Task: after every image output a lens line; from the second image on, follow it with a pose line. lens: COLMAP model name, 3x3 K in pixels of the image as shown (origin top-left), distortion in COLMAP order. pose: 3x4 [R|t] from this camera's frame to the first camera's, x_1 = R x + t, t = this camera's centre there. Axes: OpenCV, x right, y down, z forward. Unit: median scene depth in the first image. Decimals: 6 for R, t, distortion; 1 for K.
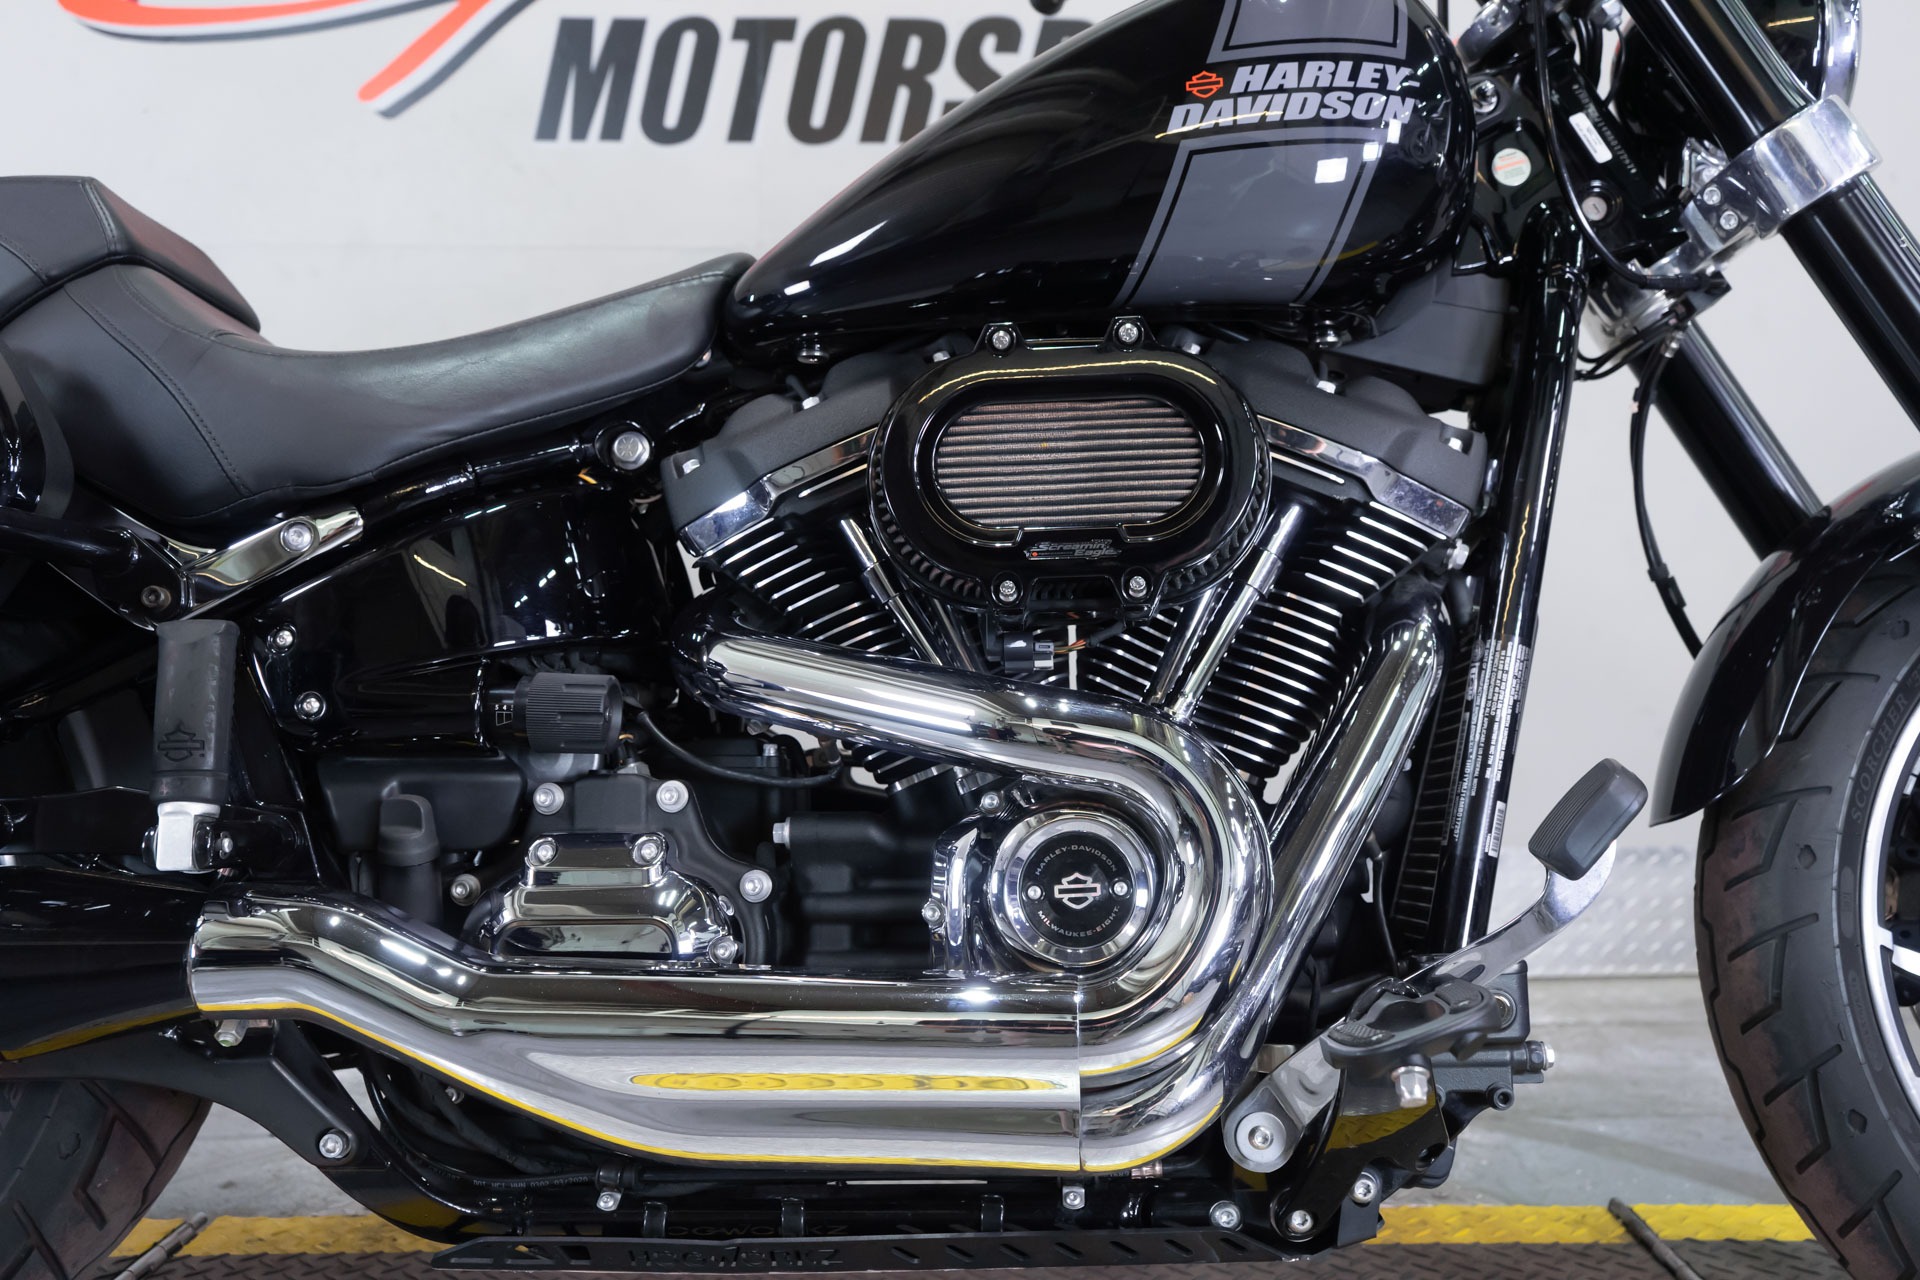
lens RADIAL K [[1658.8, 0, 960.0], [0, 1658.8, 640.0], [0, 0, 1]] dist [0.000924, -0.001440]
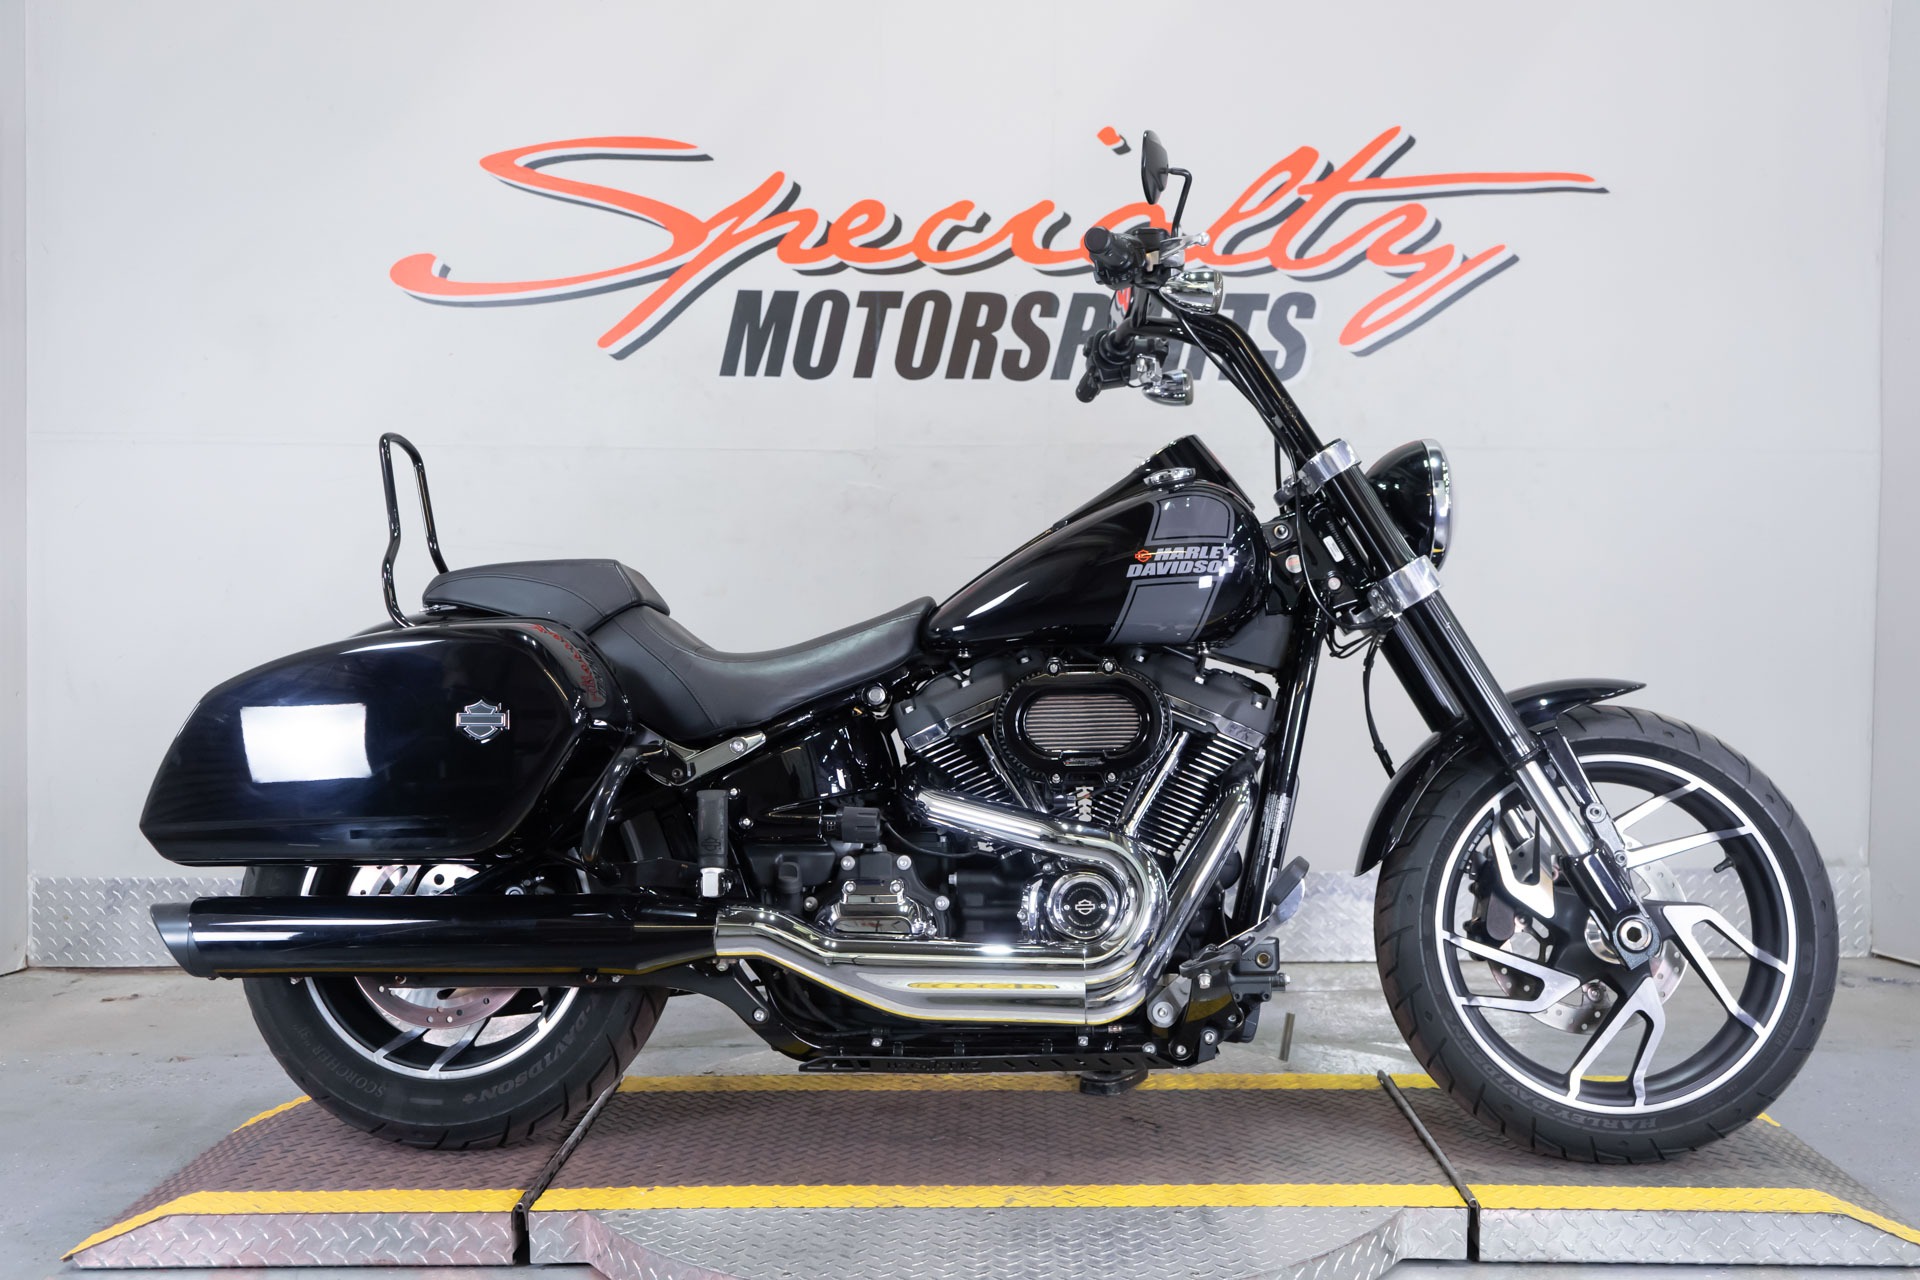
lens RADIAL K [[1846.2, 0, 960.0], [0, 1846.2, 640.0], [0, 0, 1]] dist [0.002569, 0.011488]
pose [[0.999934, 0.005267, -0.010208, -0.076147], [-0.005079, 0.999818, 0.018364, -0.255571], [0.010303, -0.018311, 0.999779, -1.501481]]
